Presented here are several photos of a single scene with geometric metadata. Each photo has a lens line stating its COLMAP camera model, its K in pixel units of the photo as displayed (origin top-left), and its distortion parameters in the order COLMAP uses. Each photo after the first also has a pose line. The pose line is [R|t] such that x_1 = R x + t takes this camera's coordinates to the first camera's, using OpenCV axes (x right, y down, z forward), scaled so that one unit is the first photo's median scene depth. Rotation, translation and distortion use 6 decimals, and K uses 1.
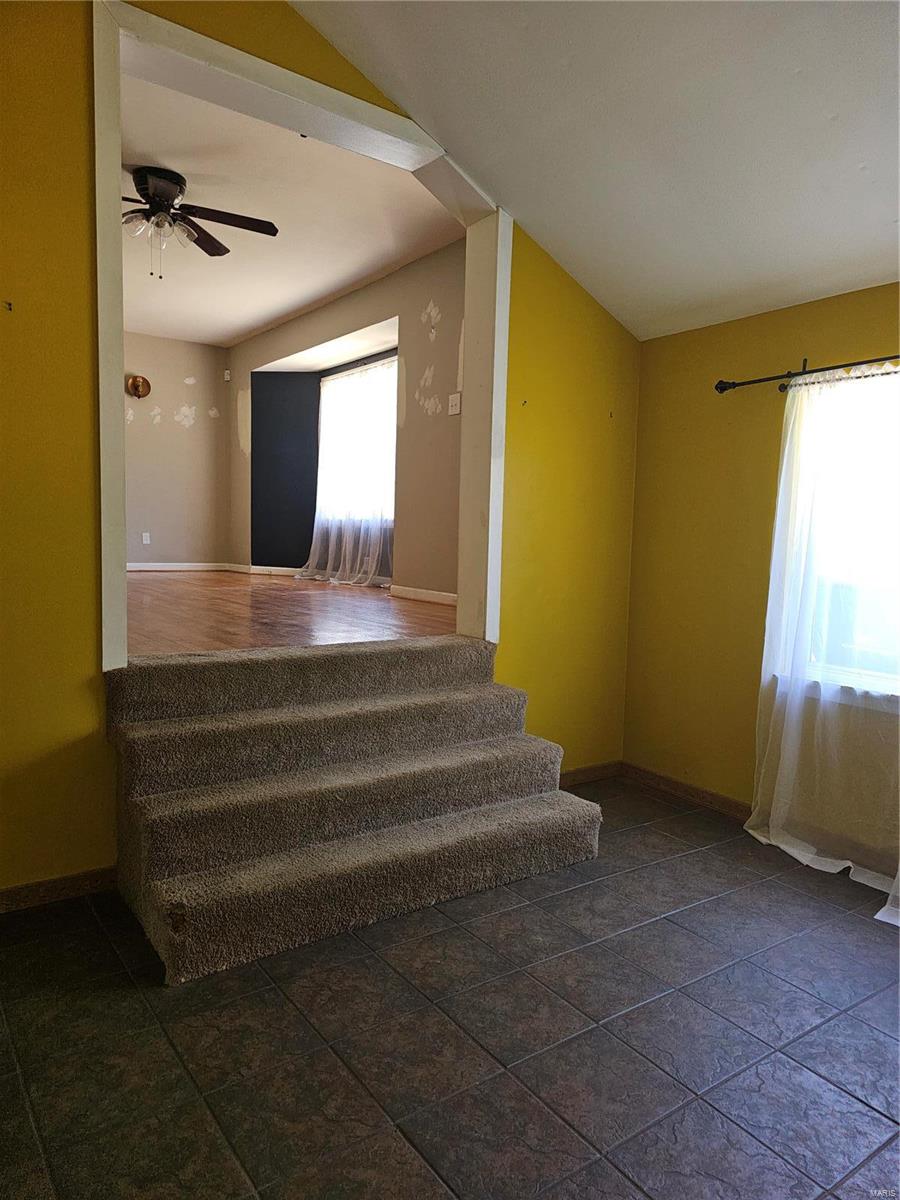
lens RADIAL K [[801.6, 0, 454.9], [0, 801.6, 601.5], [0, 0, 1]] dist [0.077099, -0.075644]
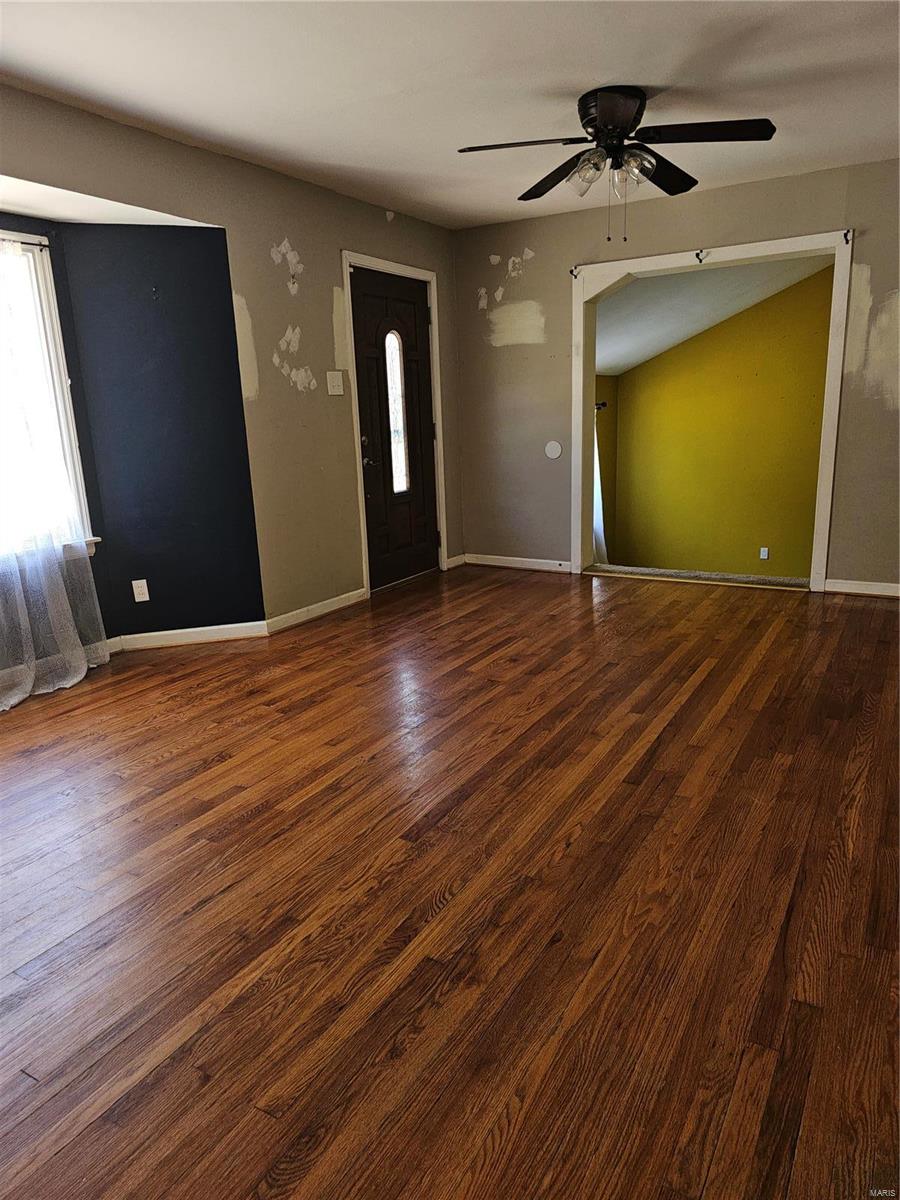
lens RADIAL K [[800.0, 0, 453.5], [0, 800.0, 604.7], [0, 0, 1]] dist [0.079557, -0.075372]
pose [[-0.408636, -0.236934, 0.881408, -0.631541], [0.097679, 0.948818, 0.300340, -0.189119], [-0.907456, 0.208825, -0.364577, 0.888591]]
